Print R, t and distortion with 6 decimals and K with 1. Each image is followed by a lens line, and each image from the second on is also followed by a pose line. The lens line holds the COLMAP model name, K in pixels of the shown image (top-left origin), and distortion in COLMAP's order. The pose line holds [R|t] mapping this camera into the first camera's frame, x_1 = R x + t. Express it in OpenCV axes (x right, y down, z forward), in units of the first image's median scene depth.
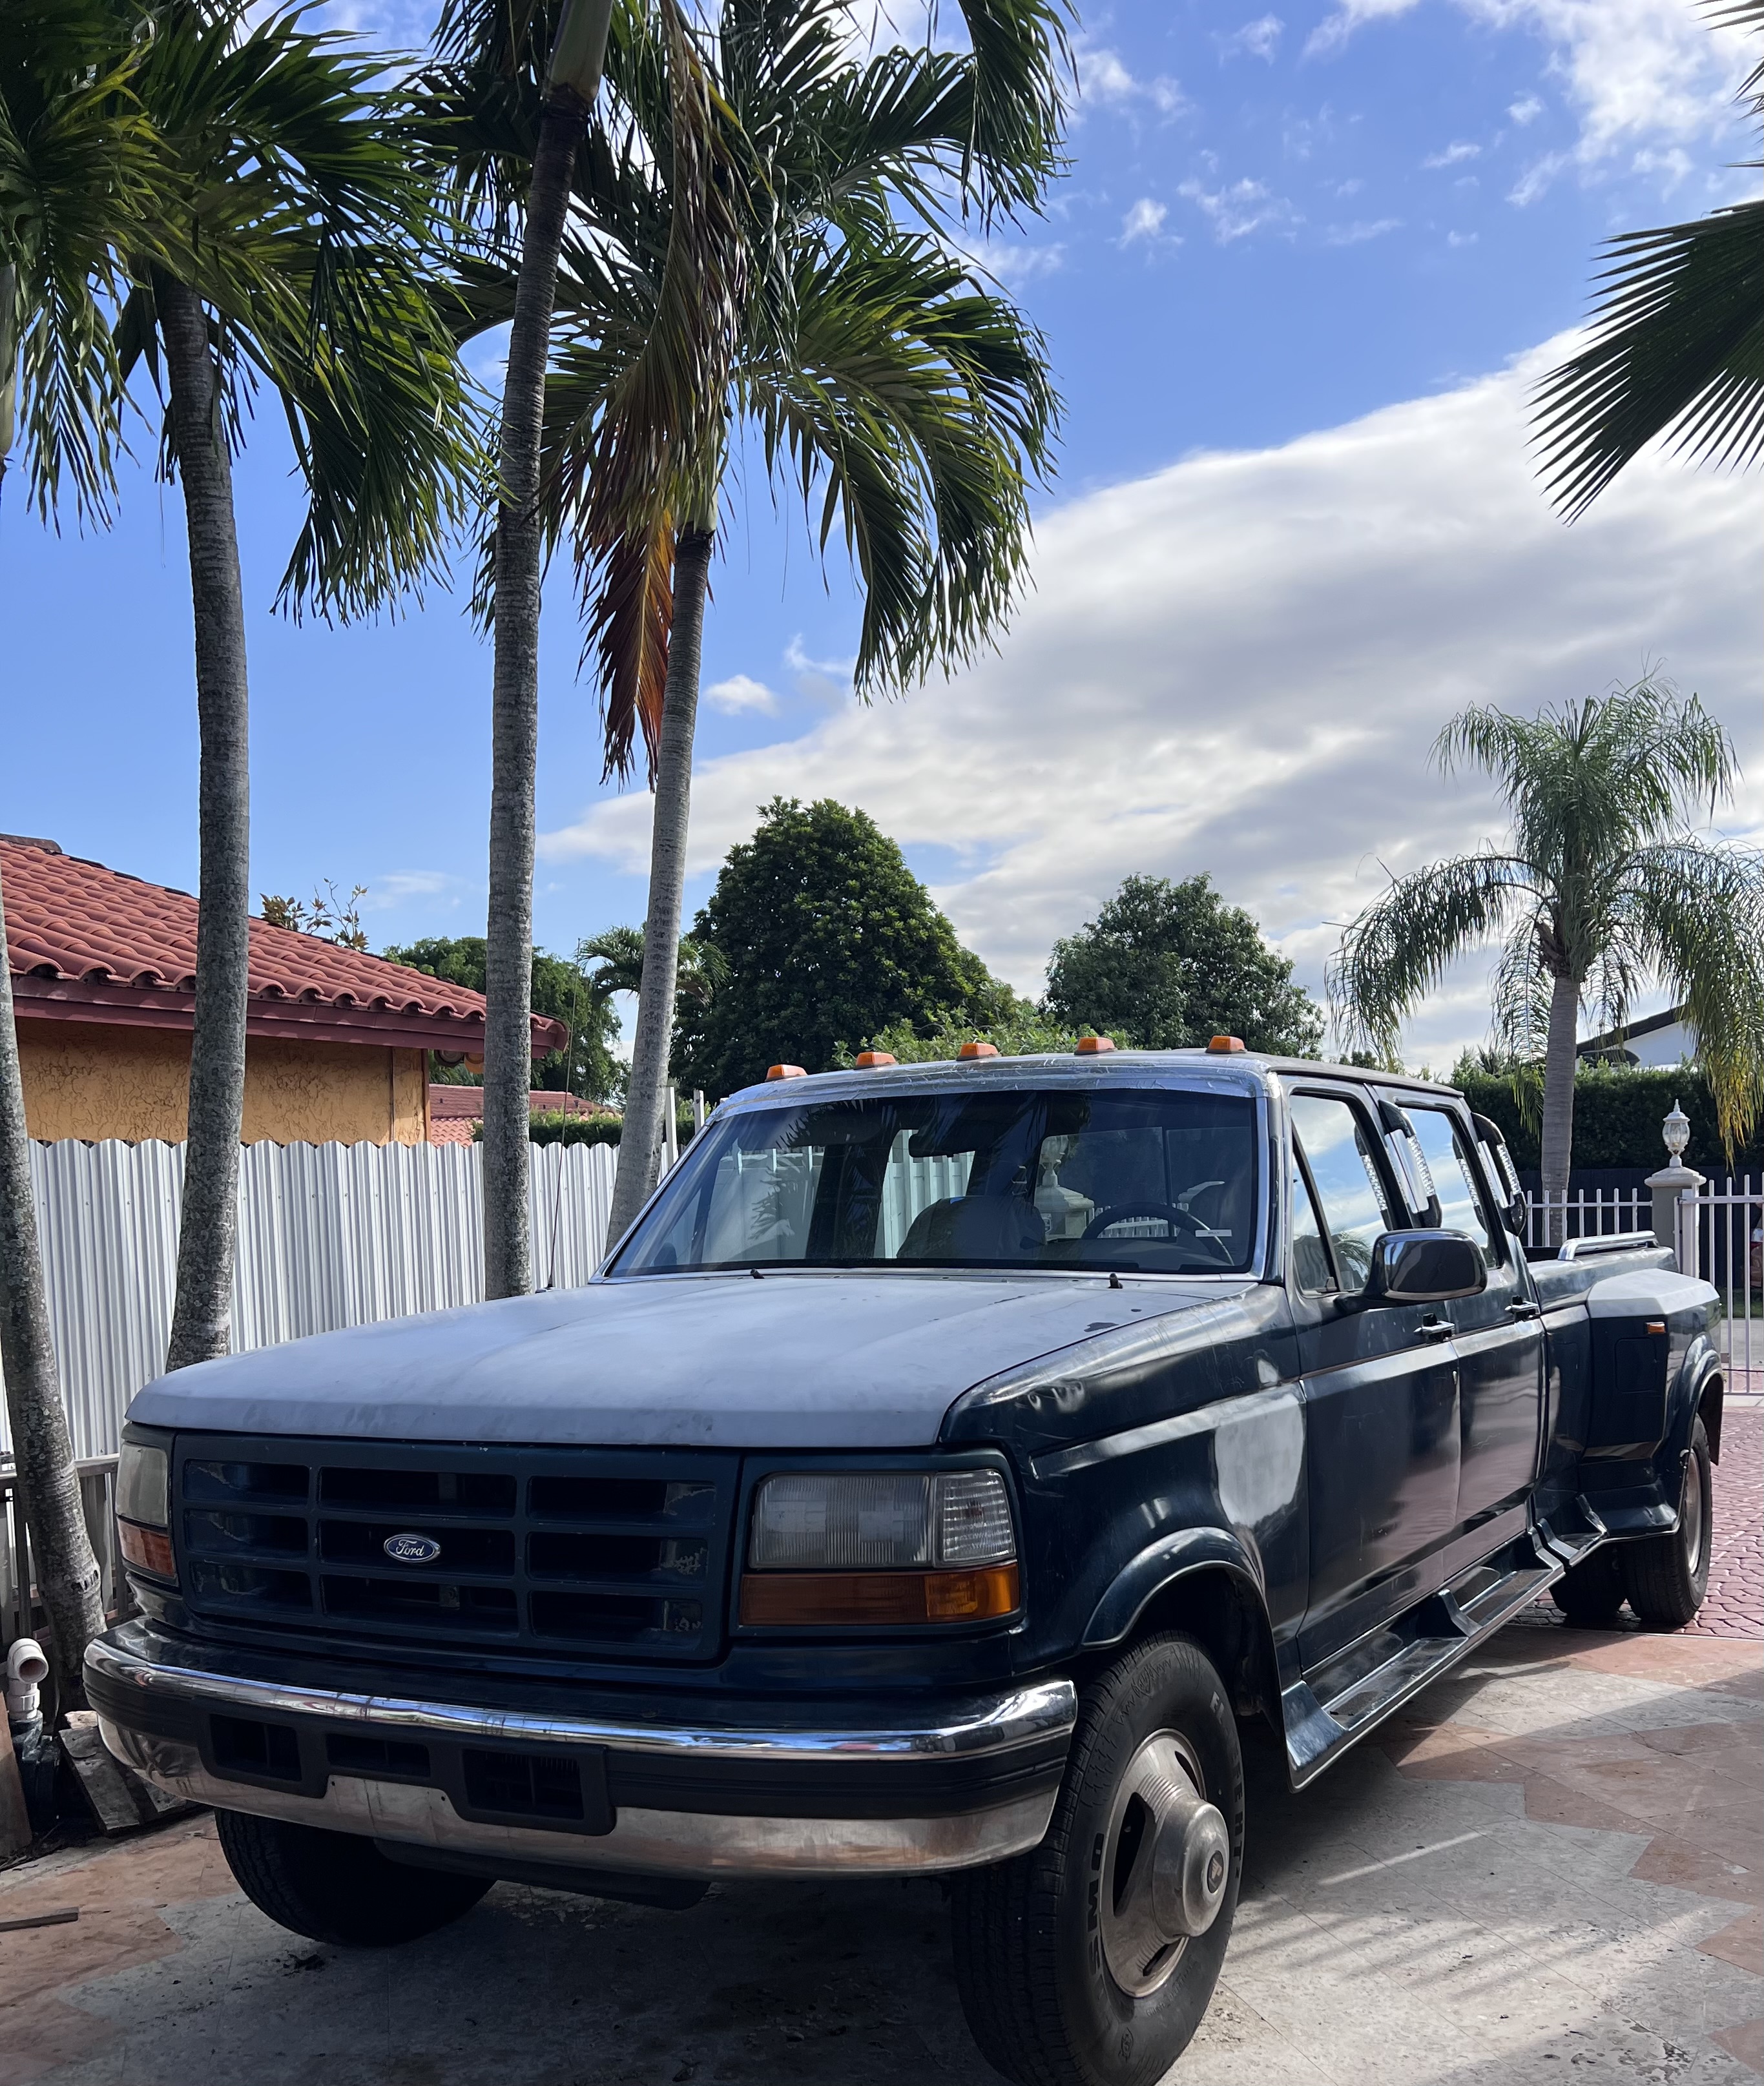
lens RADIAL K [[2000.7, 0, 882.0], [0, 2000.7, 1043.0], [0, 0, 1]] dist [-0.002288, 0.498591]
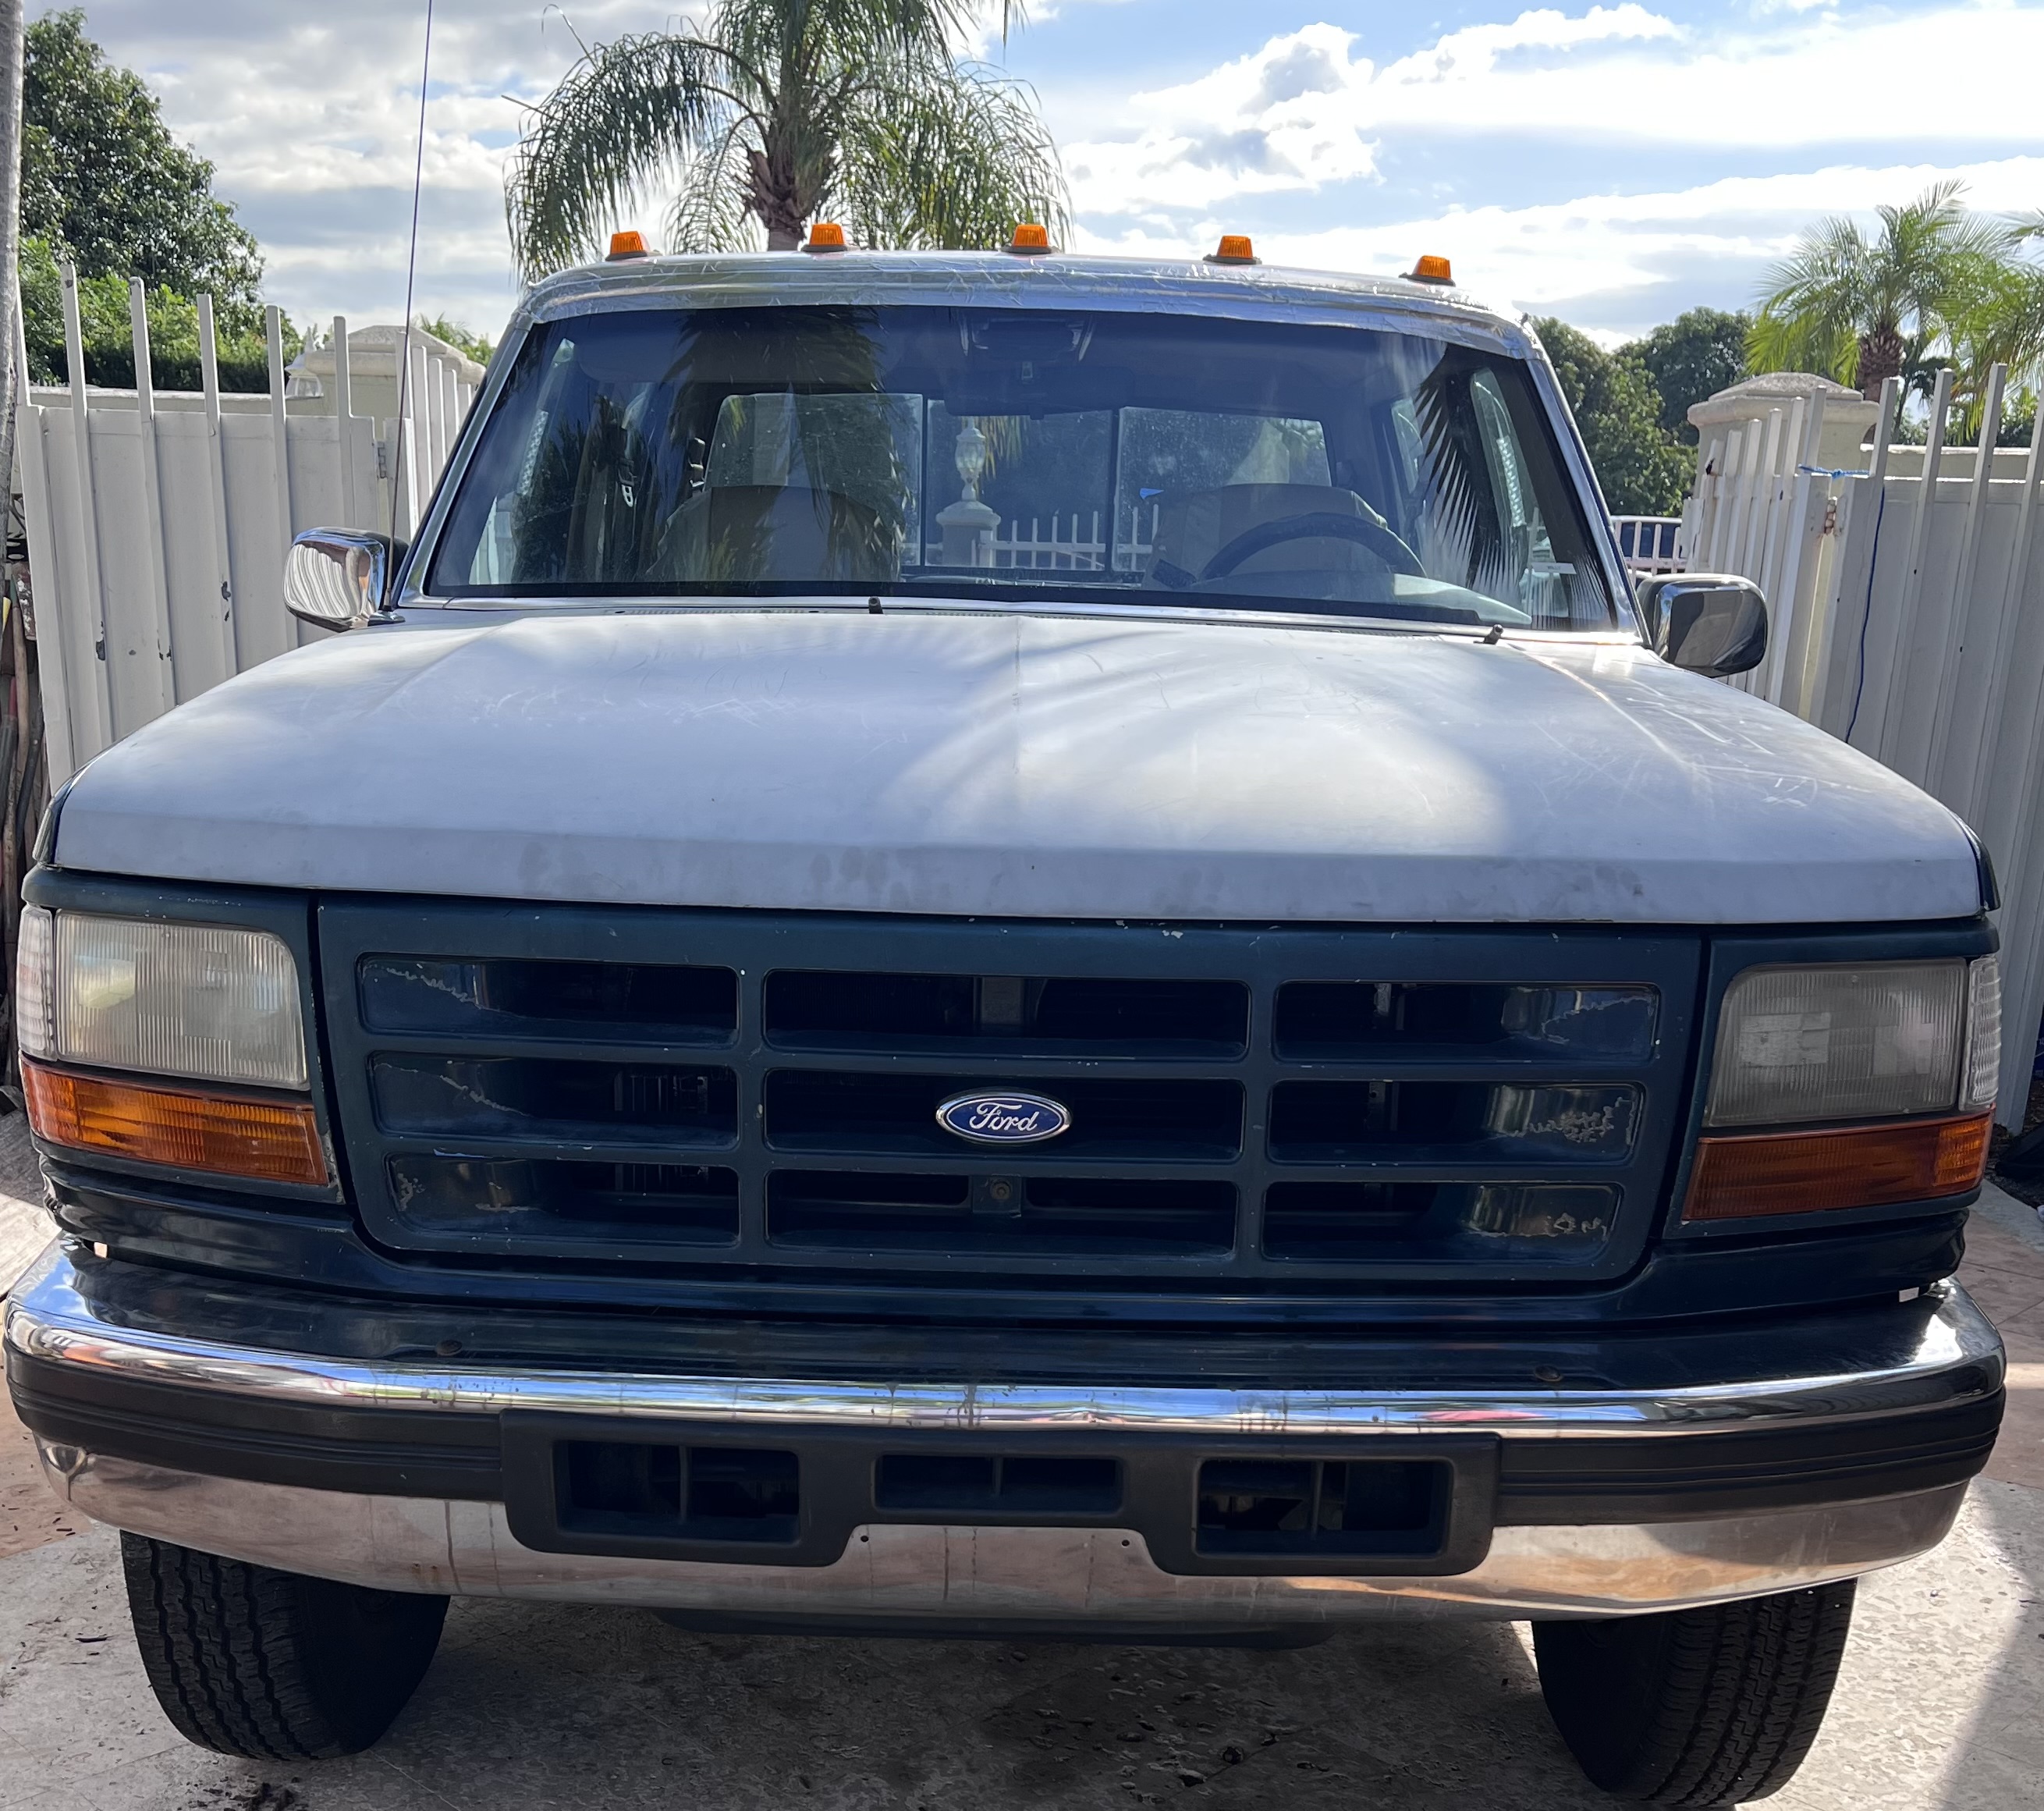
lens RADIAL K [[2751.2, 0, 1022.0], [0, 2751.2, 905.5], [0, 0, 1]] dist [0.008795, -0.035392]
pose [[0.859759, -0.017642, 0.510395, -0.546414], [-0.091927, 0.977733, 0.188645, 0.055663], [-0.502359, -0.209108, 0.838993, 0.372763]]
